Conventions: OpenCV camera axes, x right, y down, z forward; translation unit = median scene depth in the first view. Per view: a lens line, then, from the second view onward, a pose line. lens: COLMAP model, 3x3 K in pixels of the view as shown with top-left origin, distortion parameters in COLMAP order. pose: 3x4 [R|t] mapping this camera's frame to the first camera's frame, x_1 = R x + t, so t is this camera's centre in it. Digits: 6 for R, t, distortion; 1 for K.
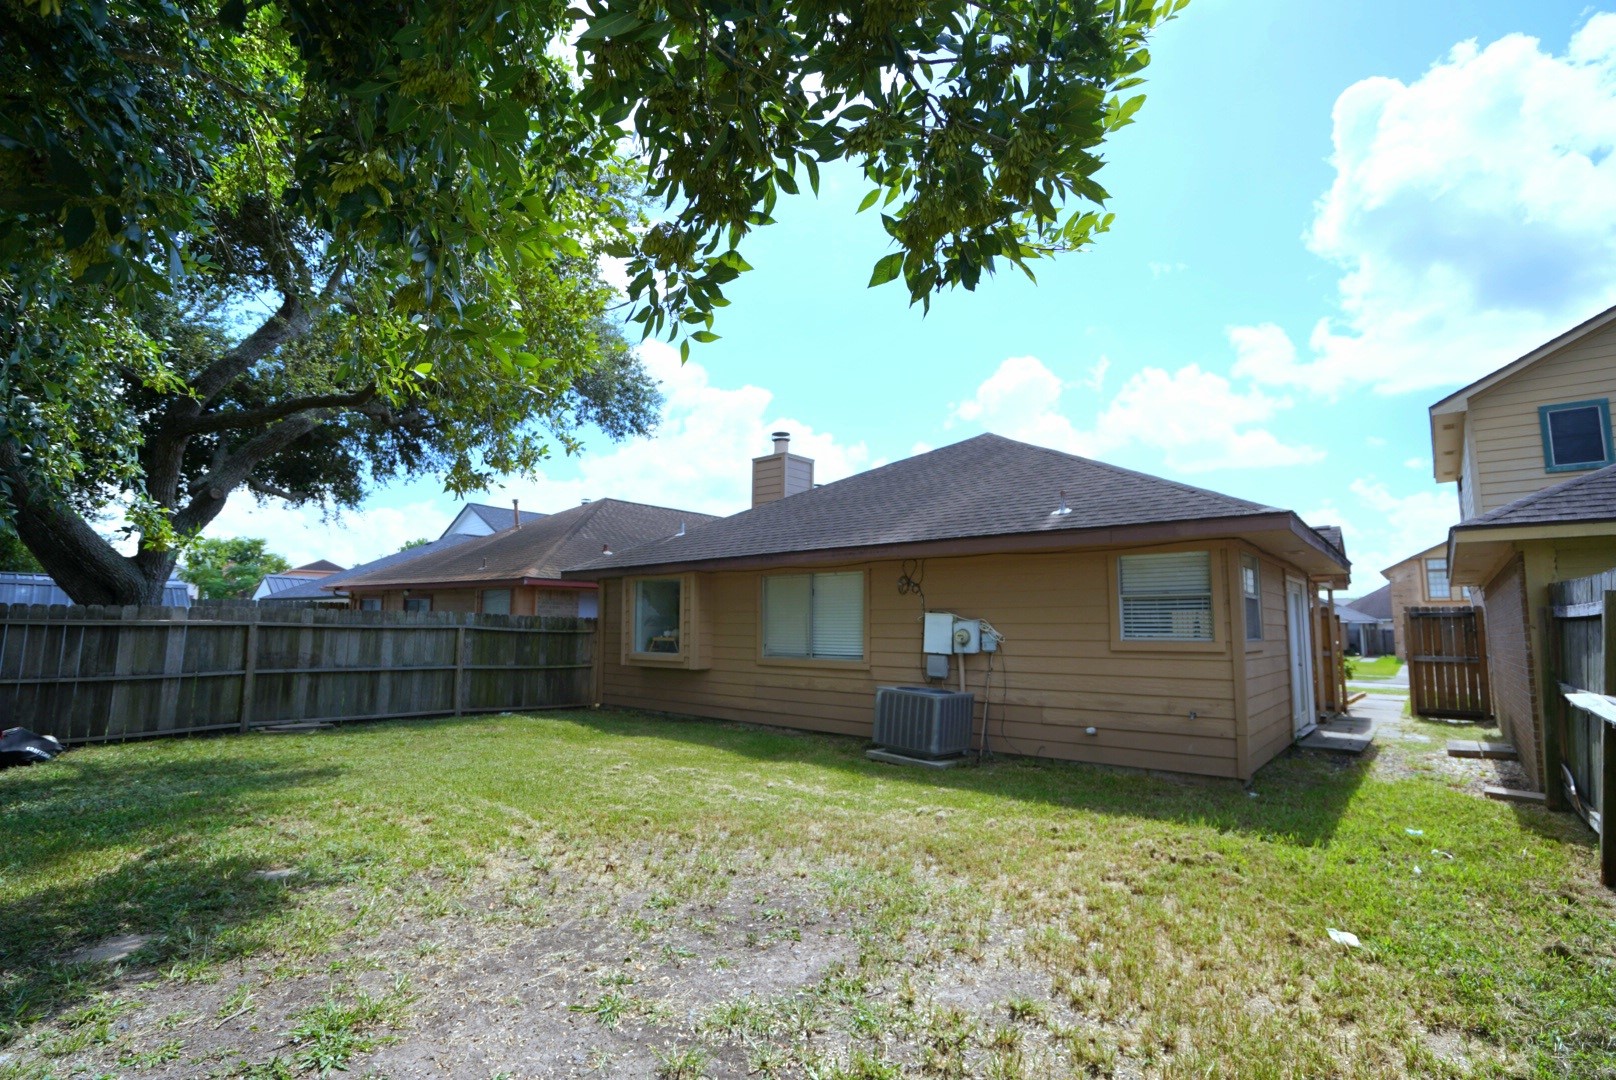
lens RADIAL K [[747.0, 0, 804.4], [0, 747.0, 552.9], [0, 0, 1]] dist [-0.042239, 0.010355]
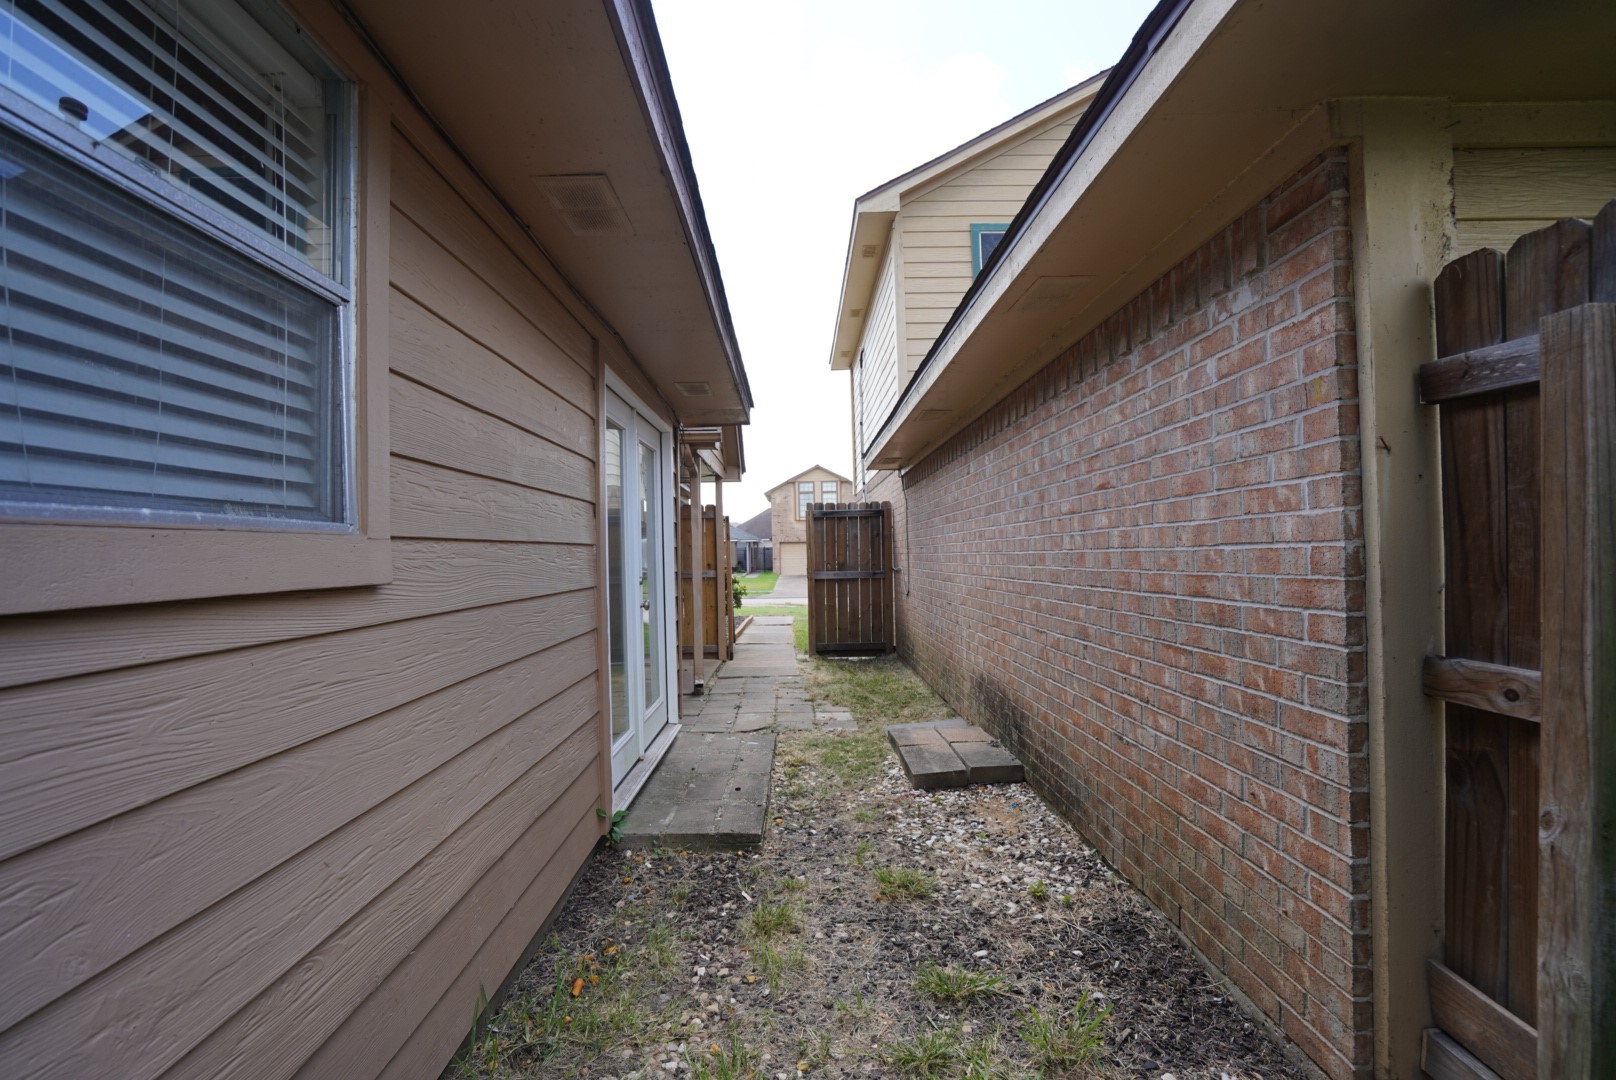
lens RADIAL K [[747.0, 0, 798.3], [0, 747.0, 531.8], [0, 0, 1]] dist [-0.042239, 0.010355]
pose [[0.752193, -0.005255, 0.658922, 0.425089], [-0.041649, 0.997590, 0.055500, 0.077084], [-0.657625, -0.069191, 0.750161, 0.575764]]
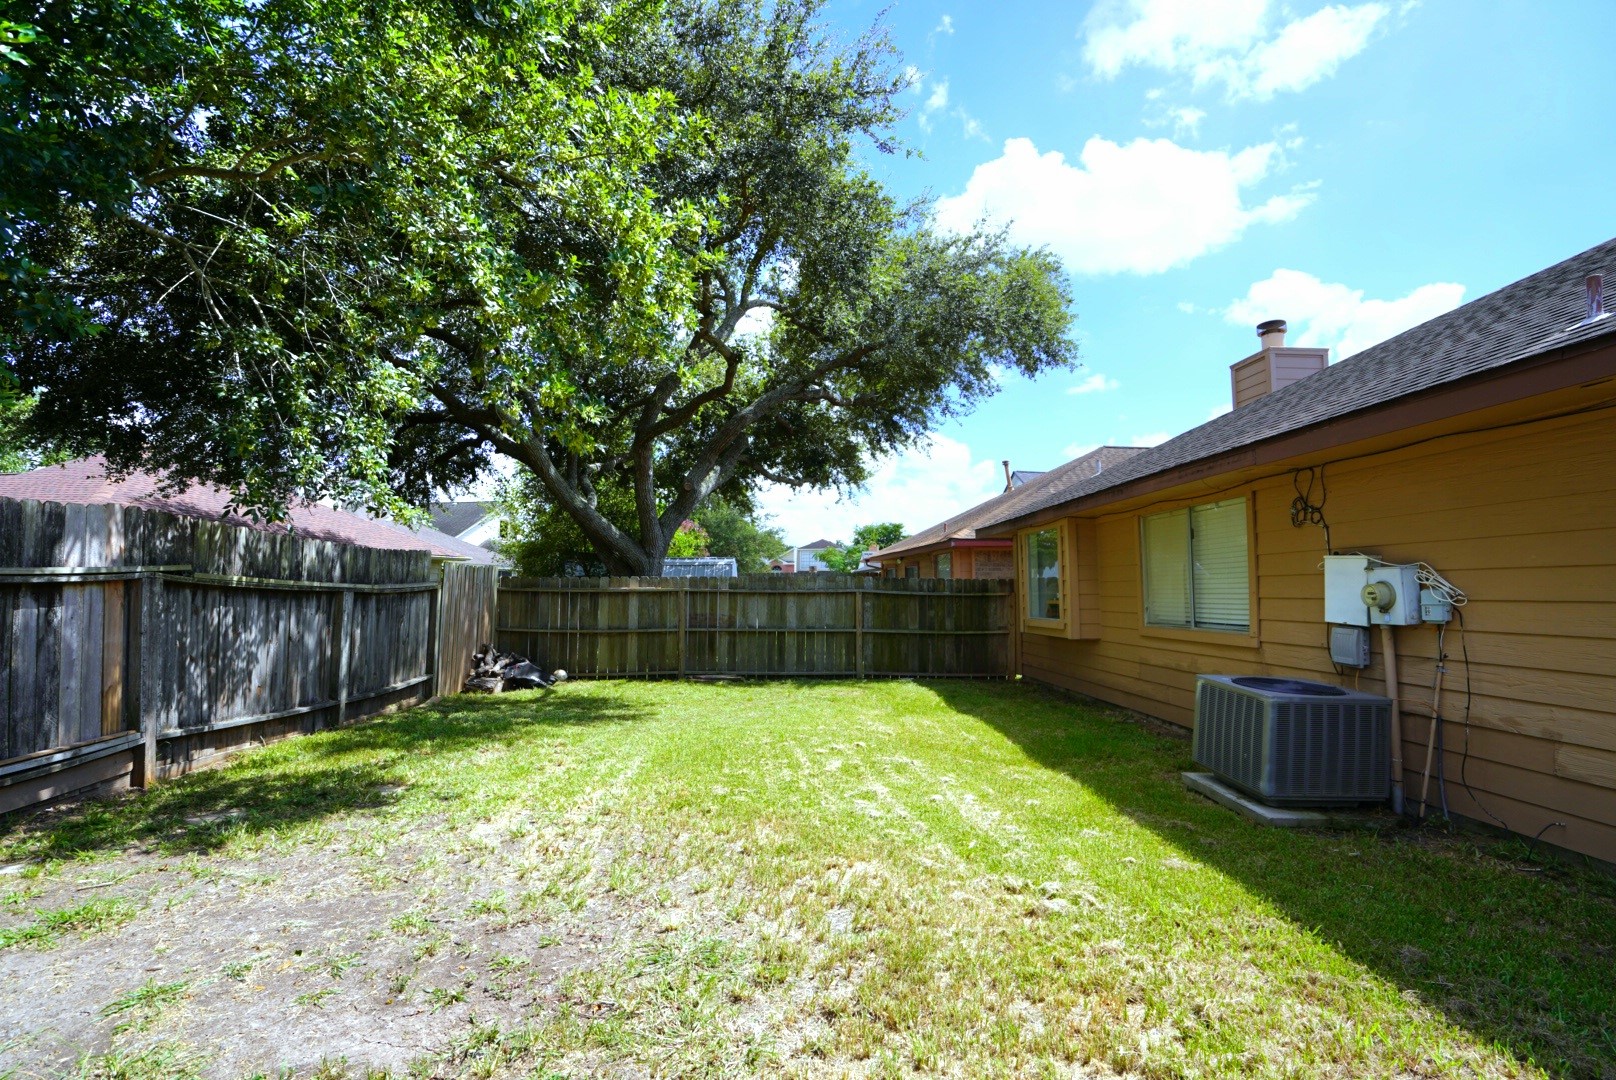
lens RADIAL K [[747.0, 0, 806.7], [0, 747.0, 546.0], [0, 0, 1]] dist [-0.042239, 0.010355]
pose [[0.694230, -0.052443, -0.717840, 0.252234], [0.077653, 0.996978, 0.002263, 0.034078], [0.715552, -0.057314, 0.696205, 0.260178]]
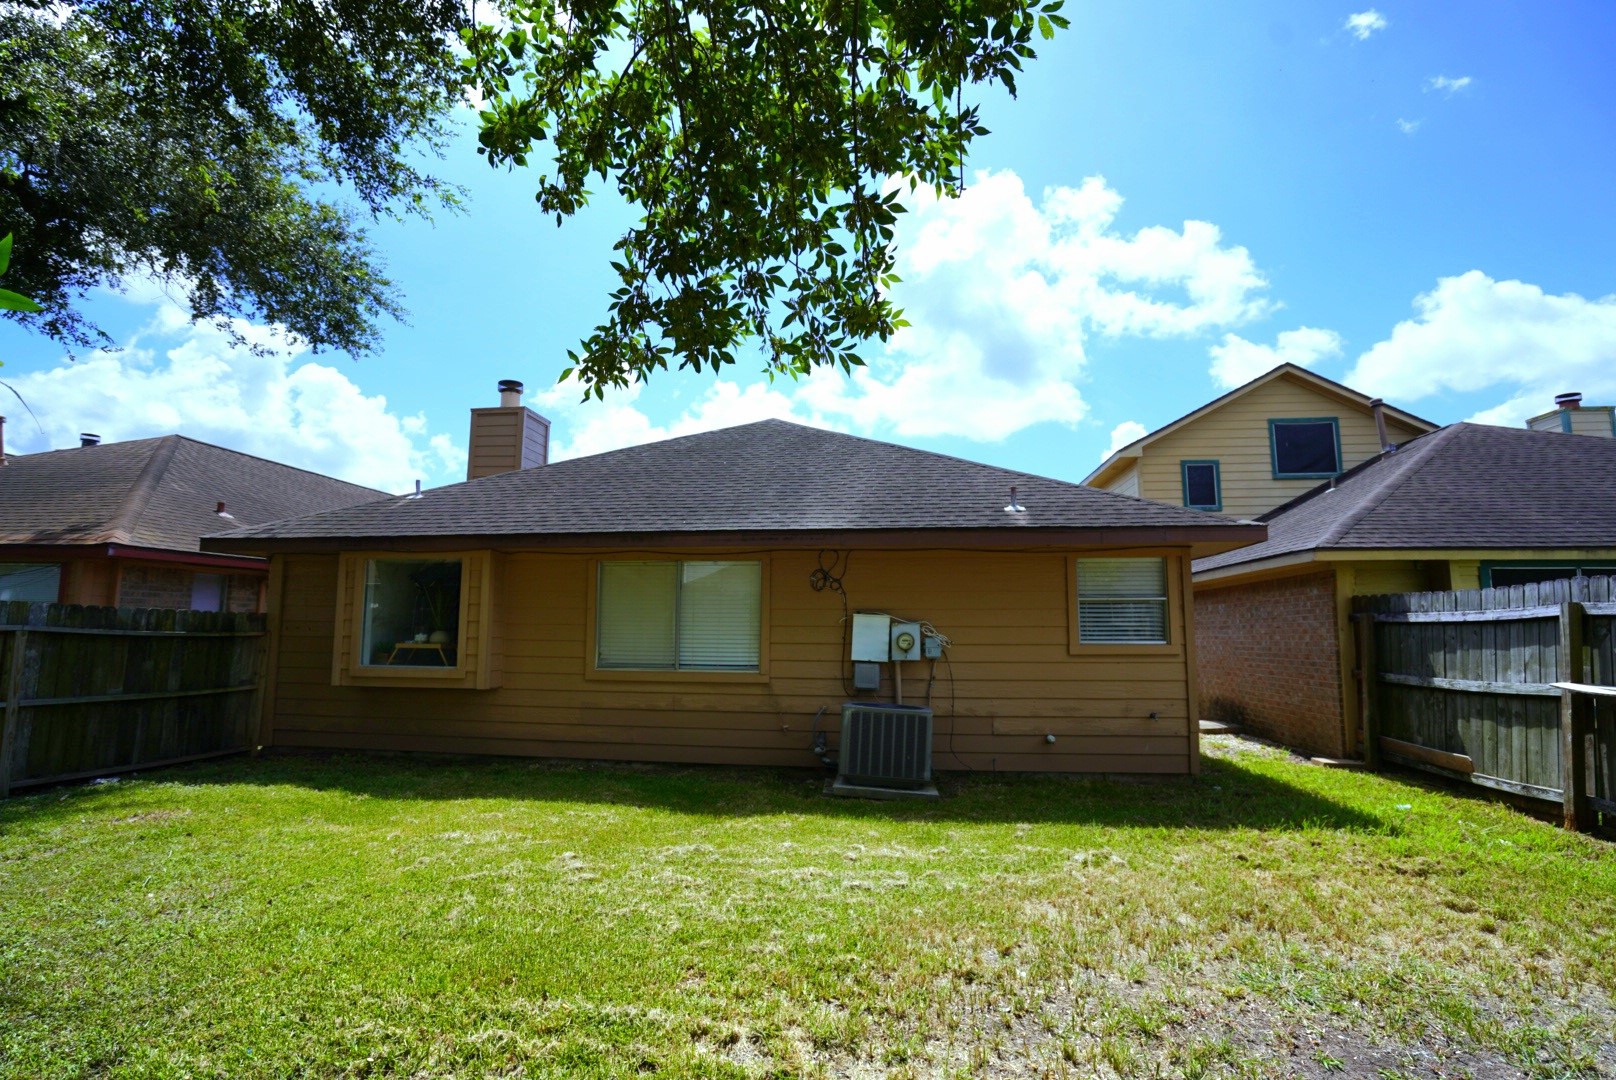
lens RADIAL K [[747.0, 0, 806.2], [0, 747.0, 528.7], [0, 0, 1]] dist [-0.042239, 0.010355]
pose [[0.832618, 0.069209, 0.549506, -0.310142], [-0.055087, 0.997590, -0.042176, 0.018943], [-0.551101, 0.004846, 0.834425, 0.268285]]
